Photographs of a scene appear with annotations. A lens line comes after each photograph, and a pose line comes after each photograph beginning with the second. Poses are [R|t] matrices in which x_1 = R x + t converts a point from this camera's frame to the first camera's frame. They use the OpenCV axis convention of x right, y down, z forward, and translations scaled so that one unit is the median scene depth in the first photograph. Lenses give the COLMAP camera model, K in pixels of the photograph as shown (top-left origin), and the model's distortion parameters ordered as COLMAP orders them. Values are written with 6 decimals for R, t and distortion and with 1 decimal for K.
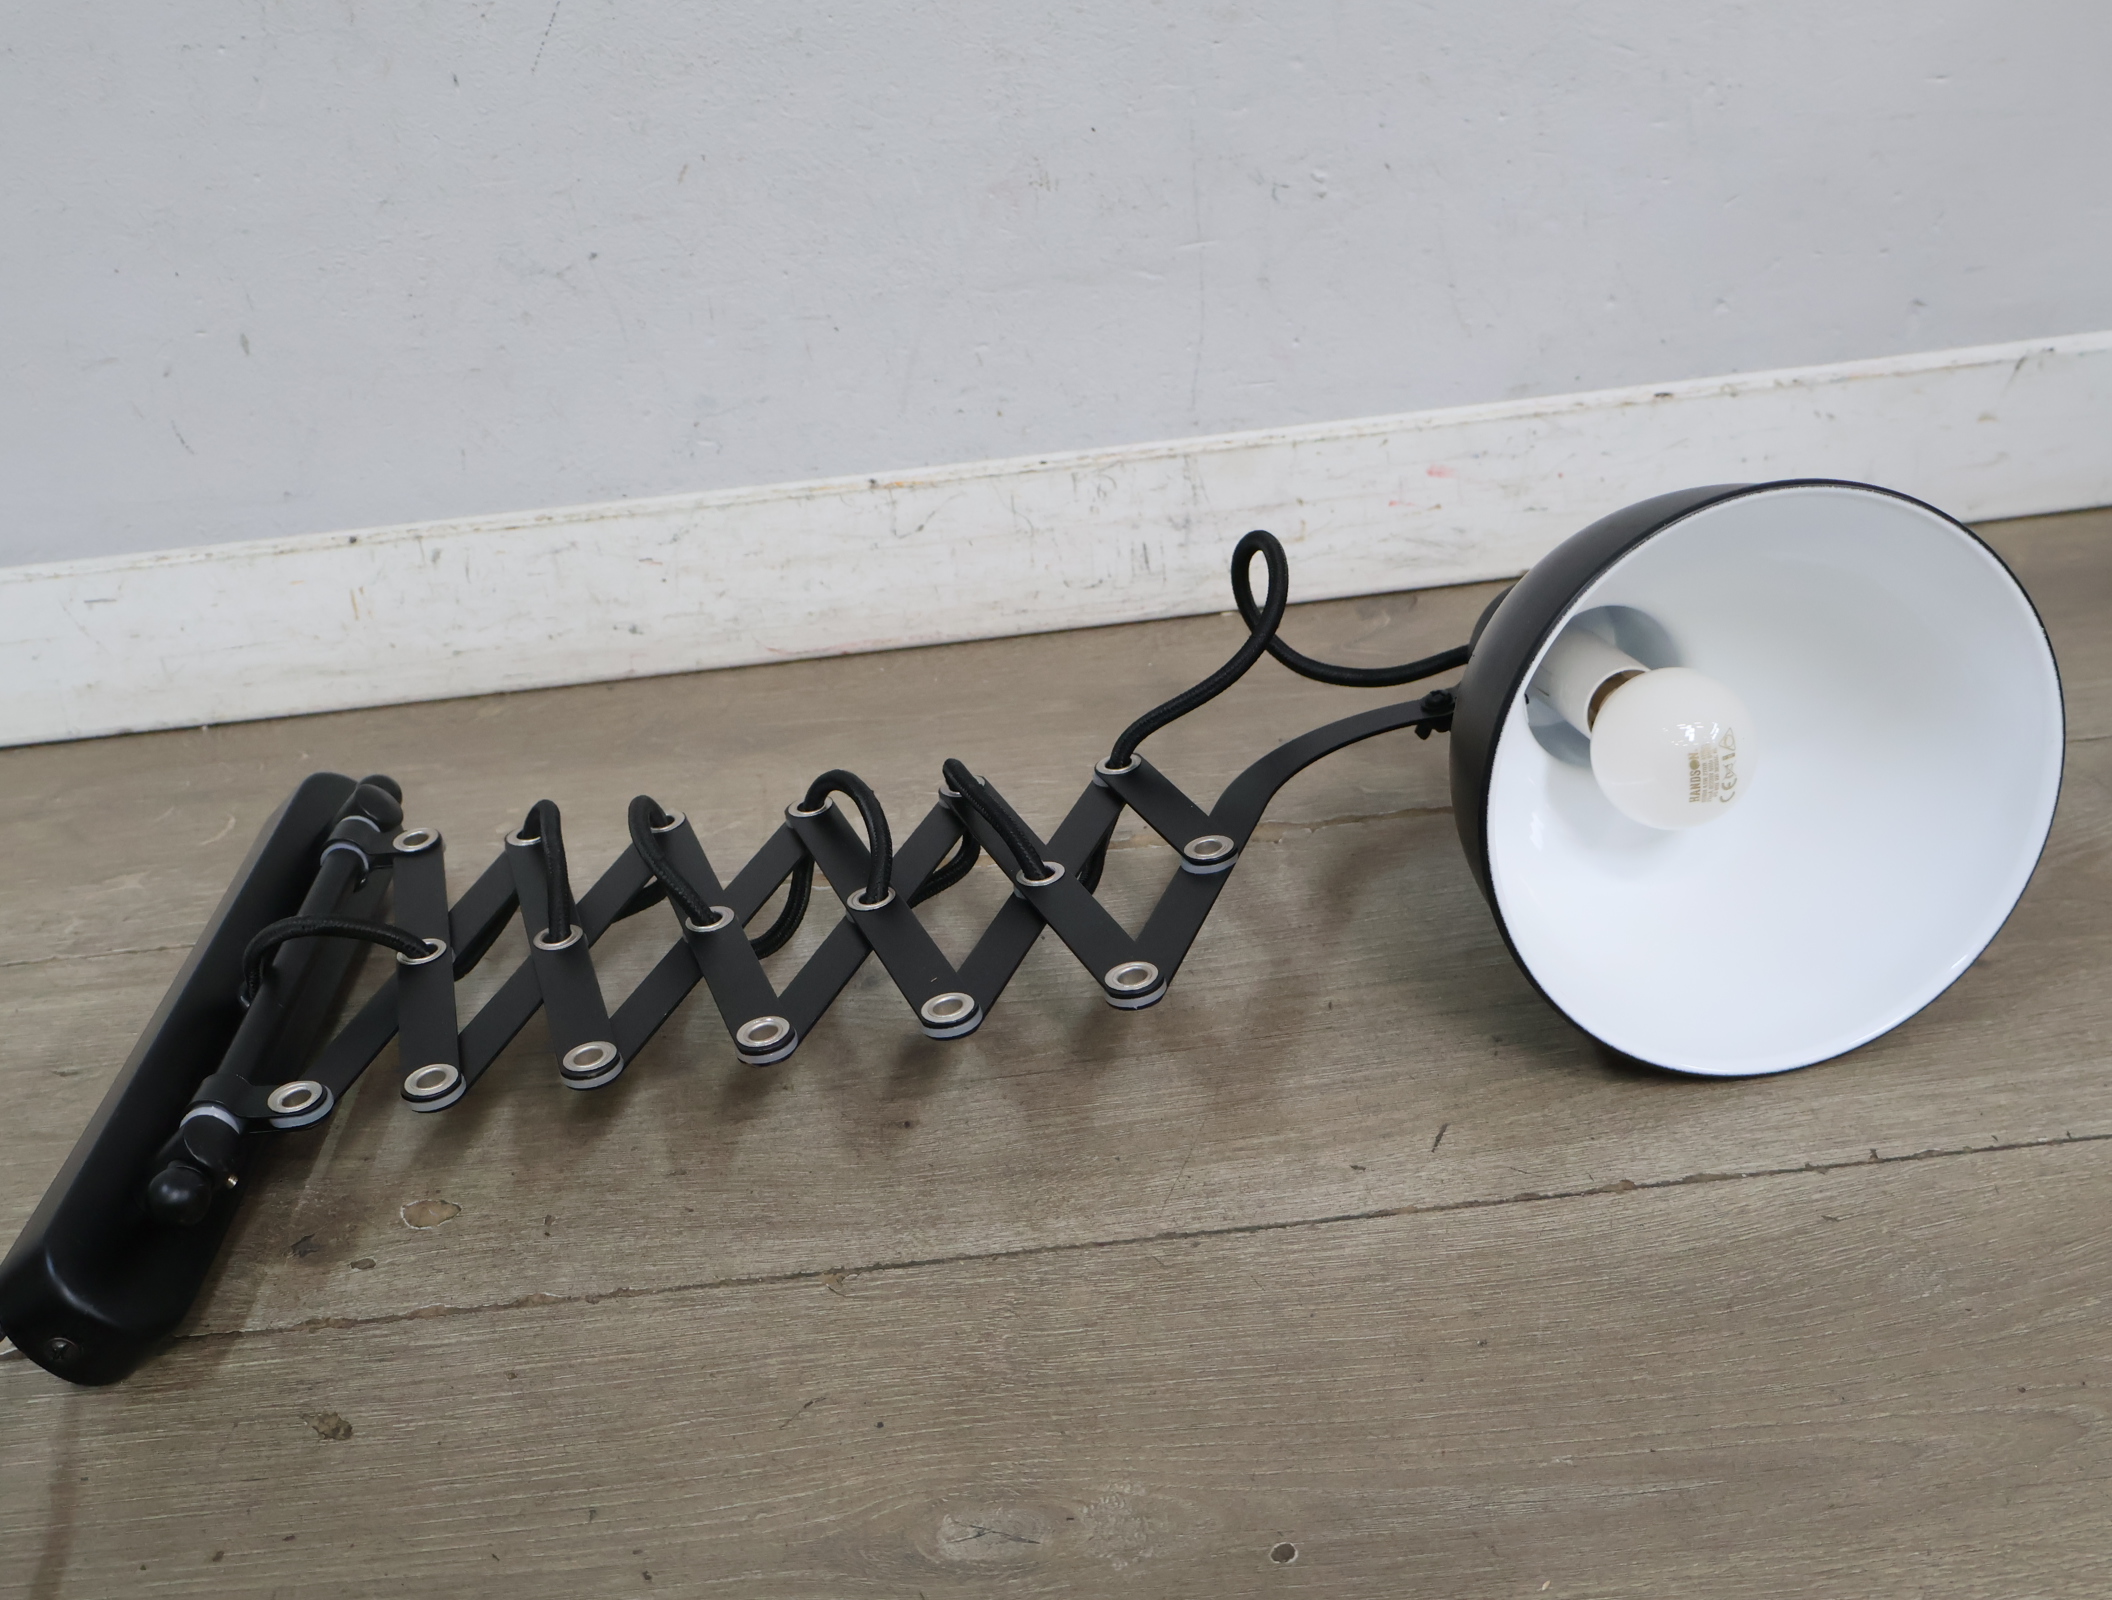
lens RADIAL K [[2260.8, 0, 1050.9], [0, 2260.8, 813.0], [0, 0, 1]] dist [0.009327, 0.000000]
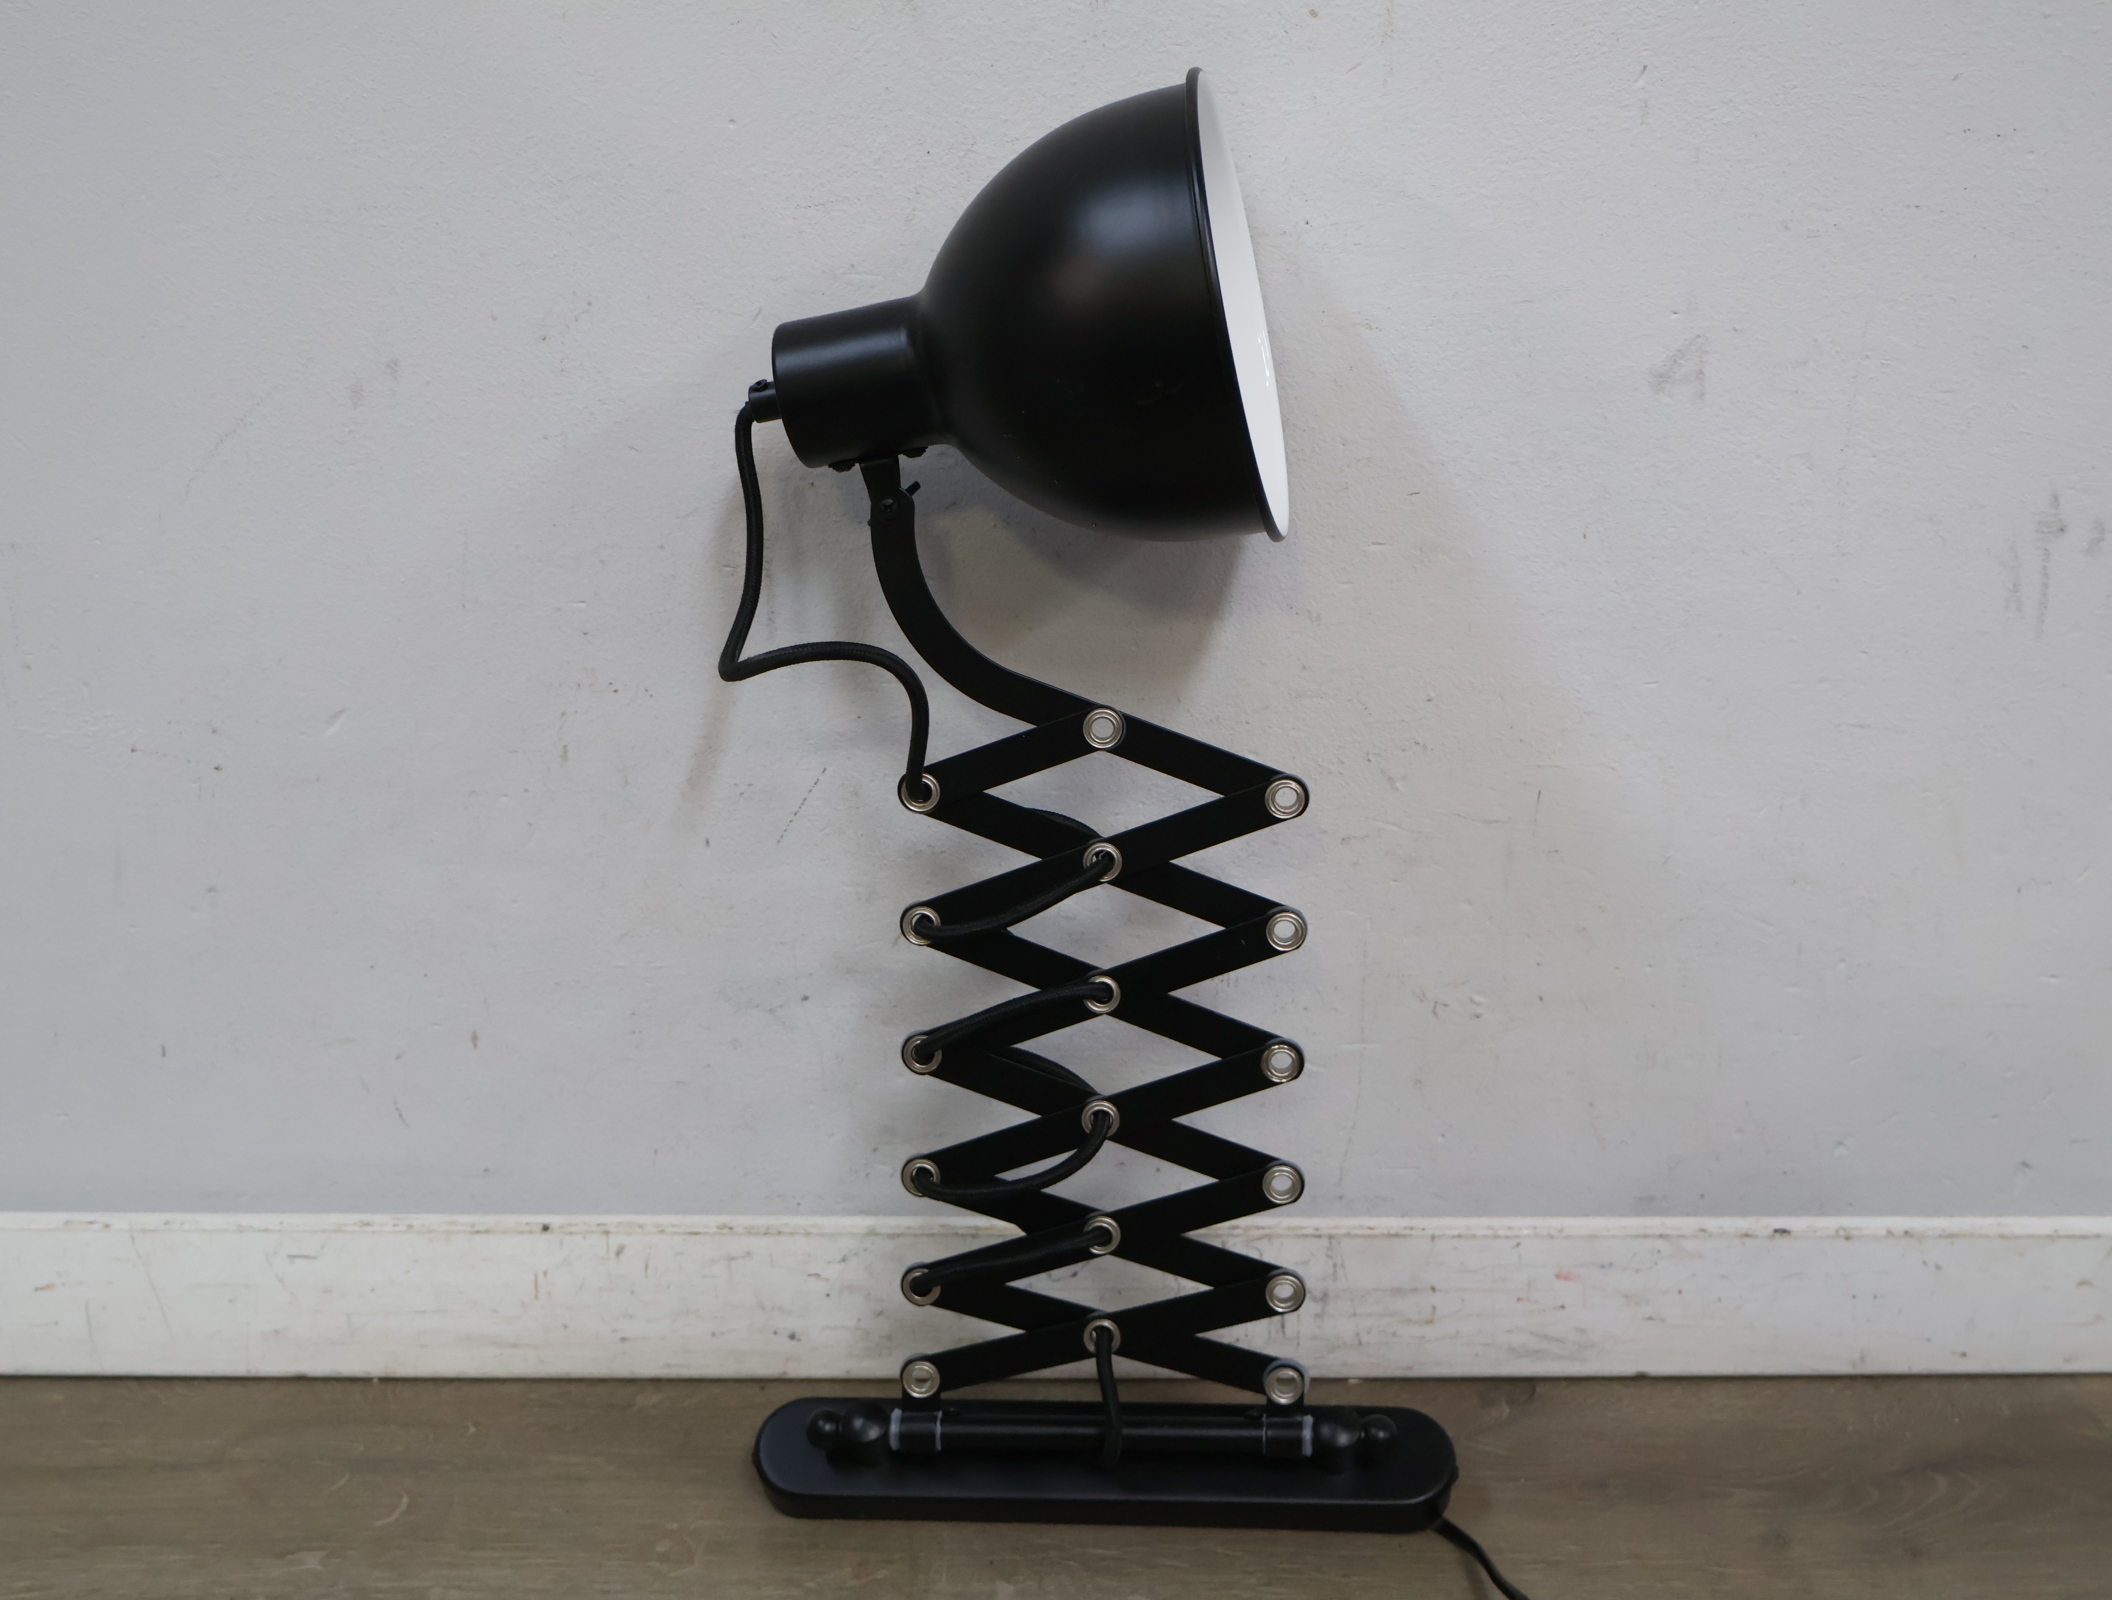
lens RADIAL K [[2506.0, 0, 1043.8], [0, 2506.0, 814.7], [0, 0, 1]] dist [-0.001492, 0.000000]
pose [[0.994056, 0.106509, -0.022558, -0.075626], [-0.108706, 0.982422, -0.151757, -0.174512], [0.005998, 0.153307, 0.988160, -0.217645]]
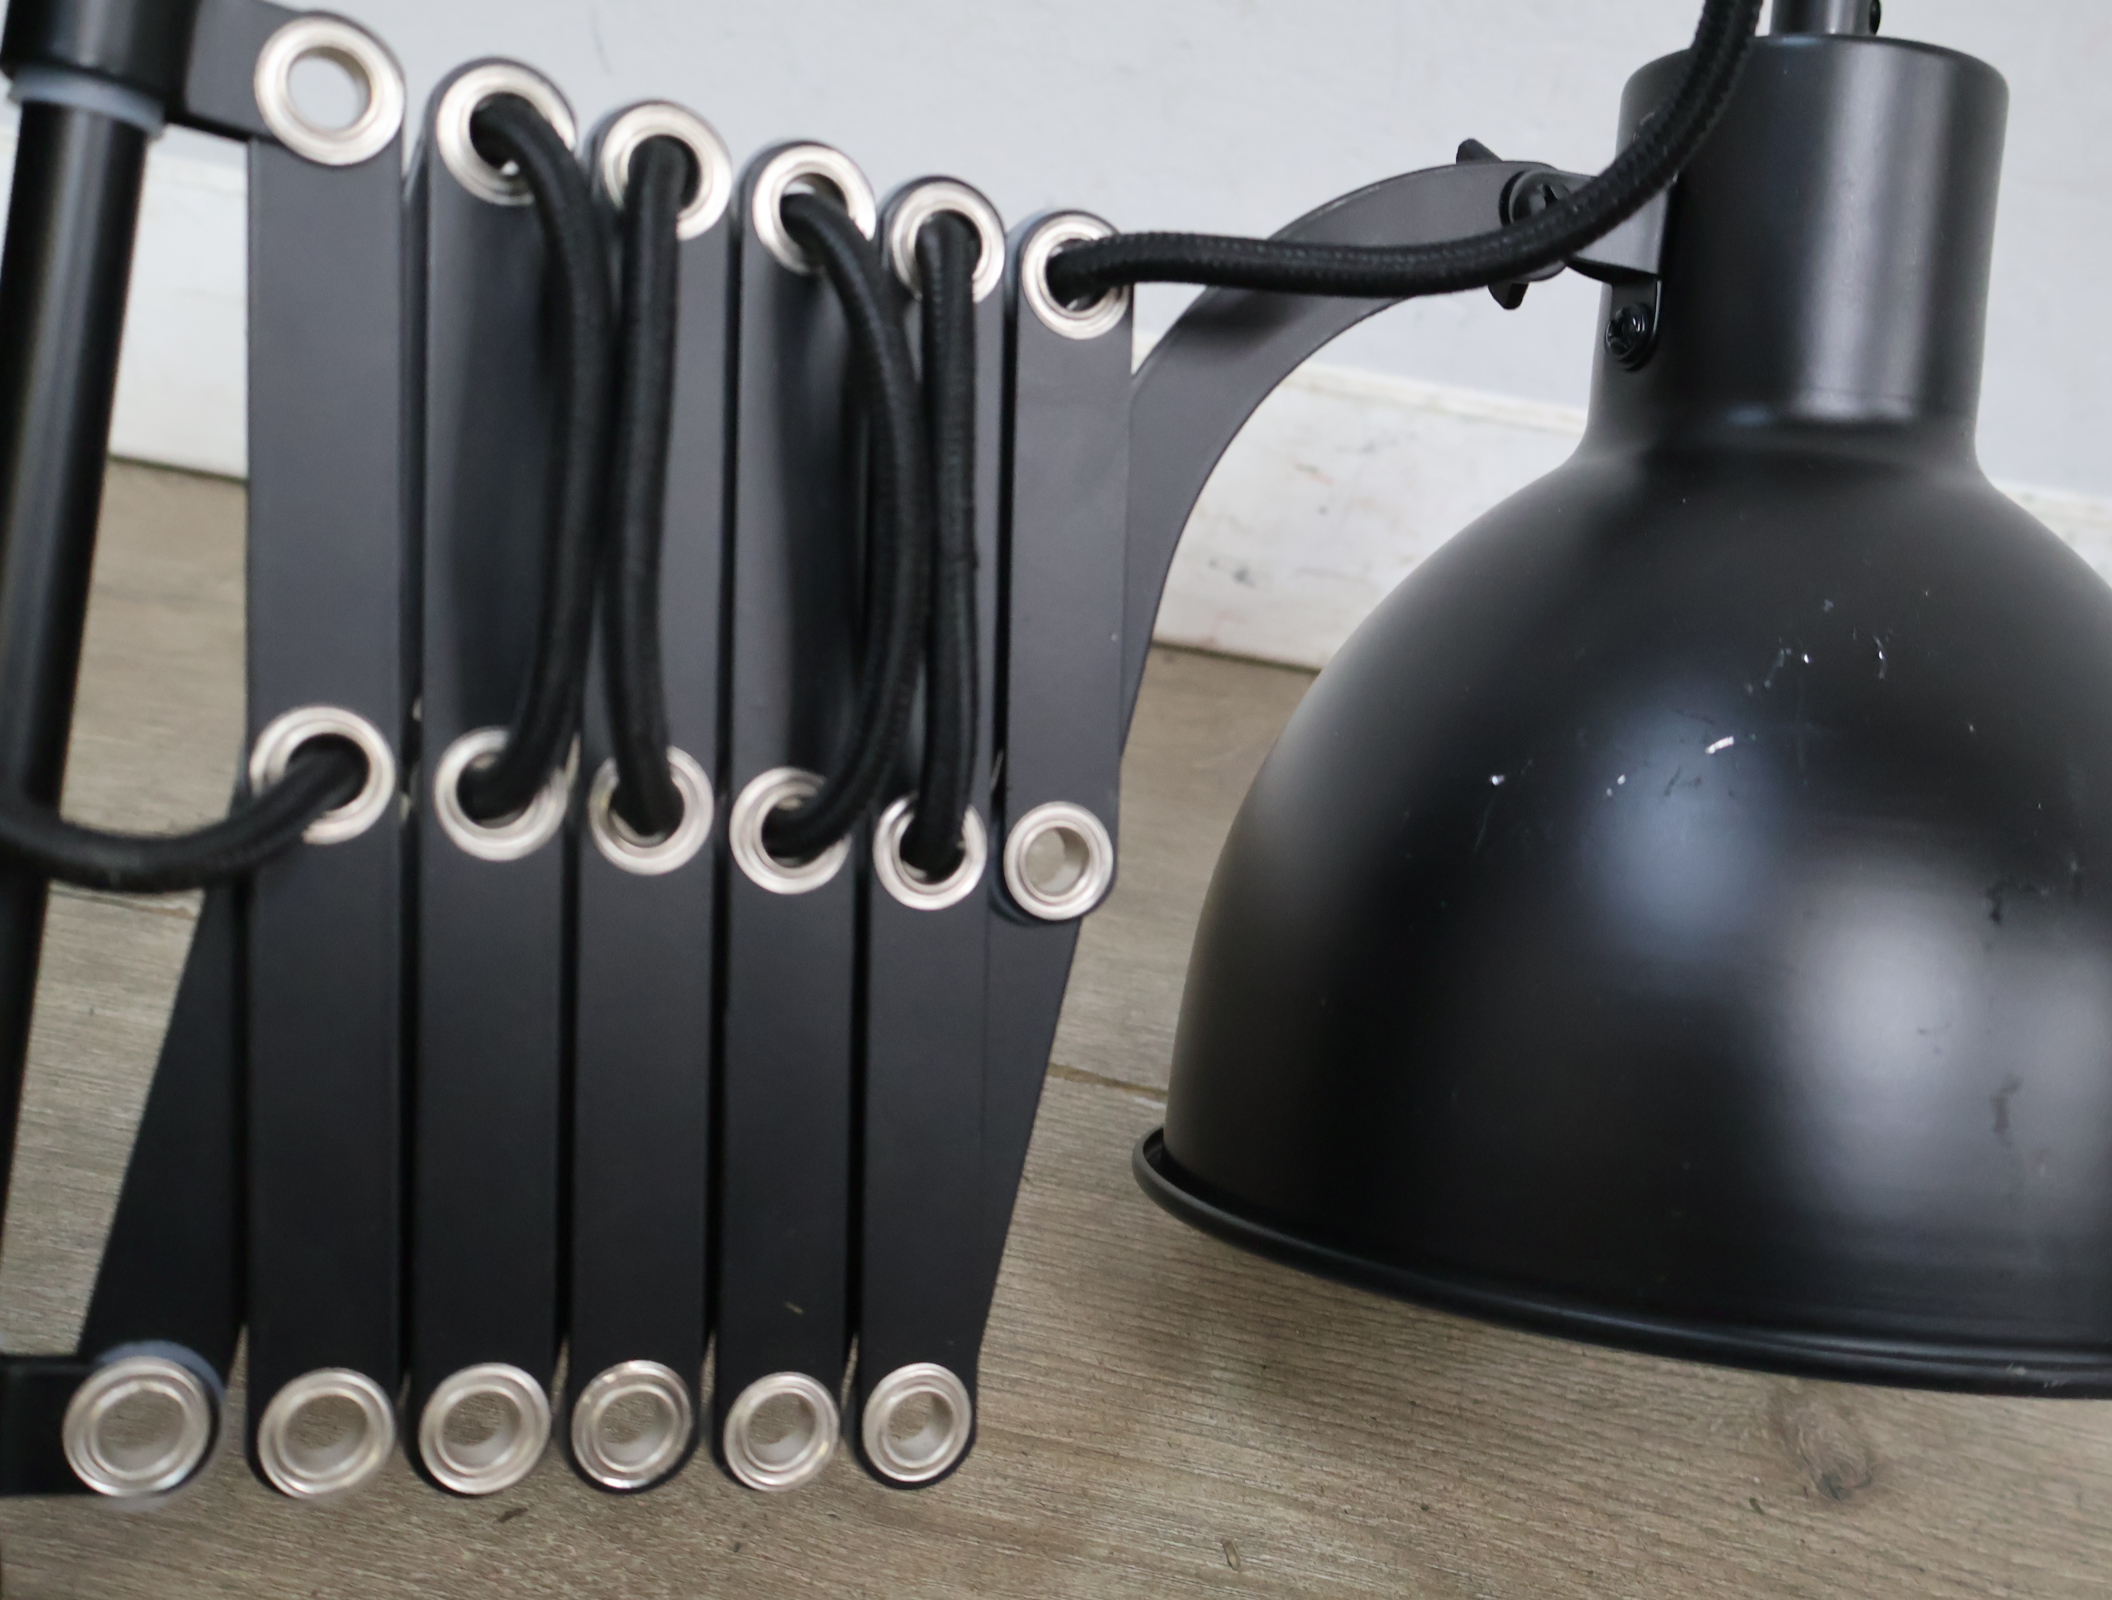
lens RADIAL K [[2260.8, 0, 1037.9], [0, 2260.8, 810.0], [0, 0, 1]] dist [0.009327, 0.000000]
pose [[0.960491, 0.278142, 0.009730, -0.251484], [-0.278301, 0.960177, 0.024676, -0.024863], [-0.002479, -0.026409, 0.999648, 0.459244]]
